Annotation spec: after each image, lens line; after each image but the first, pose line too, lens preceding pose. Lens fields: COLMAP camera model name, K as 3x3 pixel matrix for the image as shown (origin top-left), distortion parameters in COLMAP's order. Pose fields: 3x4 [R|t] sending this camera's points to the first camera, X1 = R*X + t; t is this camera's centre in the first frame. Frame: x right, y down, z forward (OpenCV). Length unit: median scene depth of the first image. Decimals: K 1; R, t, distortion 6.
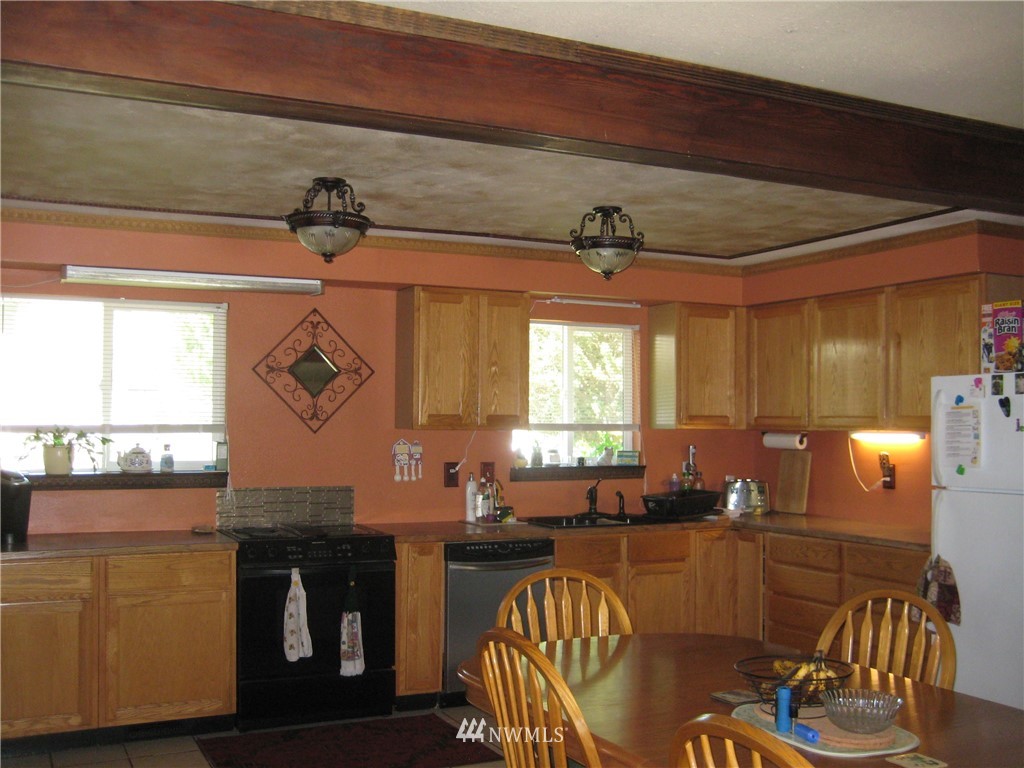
lens RADIAL K [[1074.3, 0, 512.0], [0, 1074.3, 384.0], [0, 0, 1]] dist [-0.158965, 0.225675]
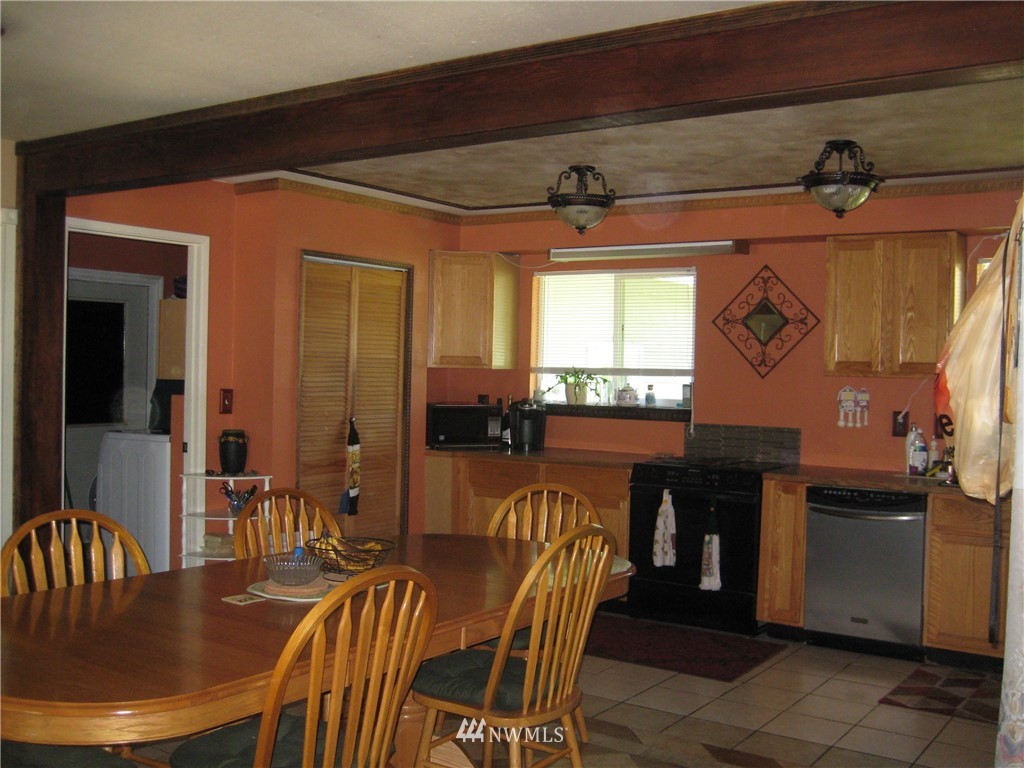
lens RADIAL K [[1074.3, 0, 512.0], [0, 1074.3, 384.0], [0, 0, 1]] dist [-0.158965, 0.225675]
pose [[0.485908, 0.019707, -0.873788, 0.673570], [0.011272, 0.999521, 0.028811, 0.017910], [0.873937, -0.023849, 0.485453, 0.246192]]
